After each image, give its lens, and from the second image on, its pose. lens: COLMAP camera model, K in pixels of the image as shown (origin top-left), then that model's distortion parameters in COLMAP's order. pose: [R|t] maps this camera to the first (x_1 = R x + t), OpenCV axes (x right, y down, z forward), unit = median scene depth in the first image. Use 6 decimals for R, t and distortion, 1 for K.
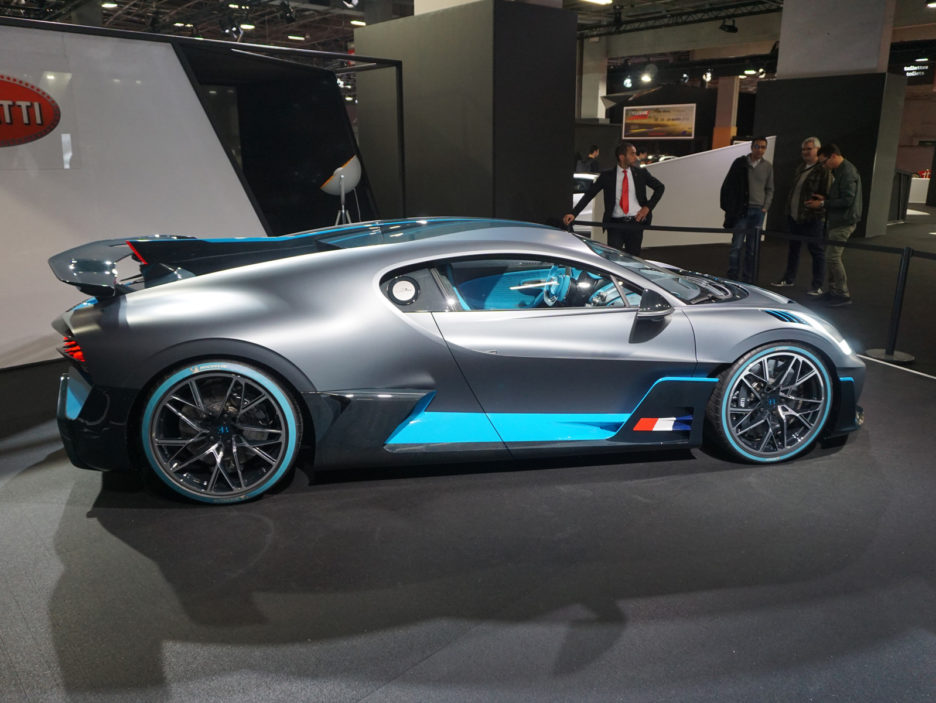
lens RADIAL K [[711.1, 0, 468.0], [0, 711.1, 351.5], [0, 0, 1]] dist [-0.077694, -0.001395]
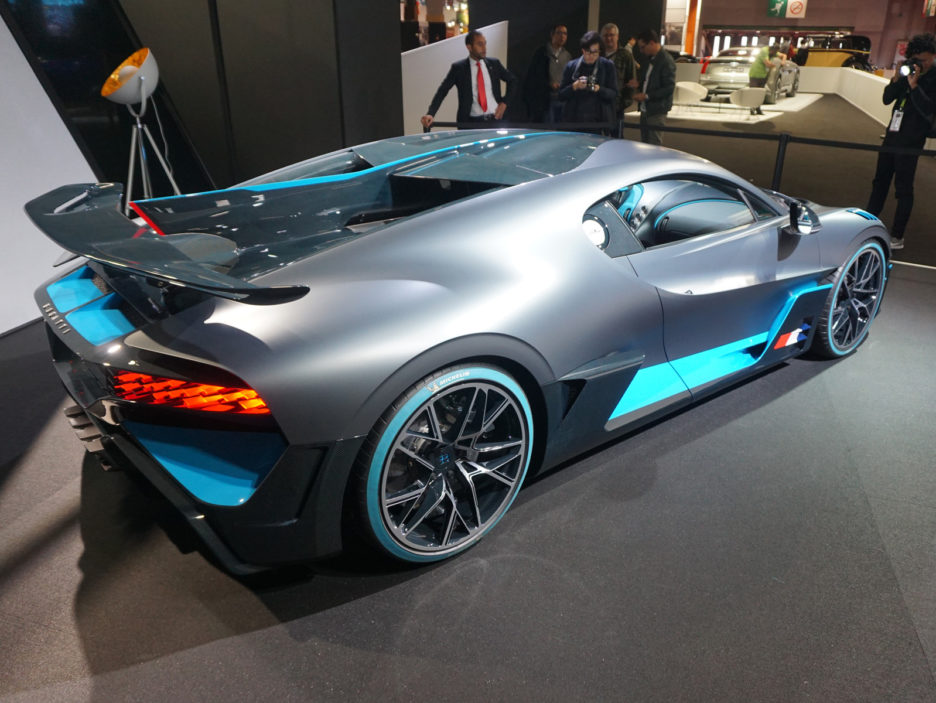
lens RADIAL K [[706.8, 0, 468.1], [0, 706.8, 368.2], [0, 0, 1]] dist [-0.057127, 0.000542]
pose [[0.880631, -0.198881, 0.430042, -0.558483], [0.124558, 0.972889, 0.194863, -0.104324], [-0.457137, -0.118038, 0.881528, 0.331059]]
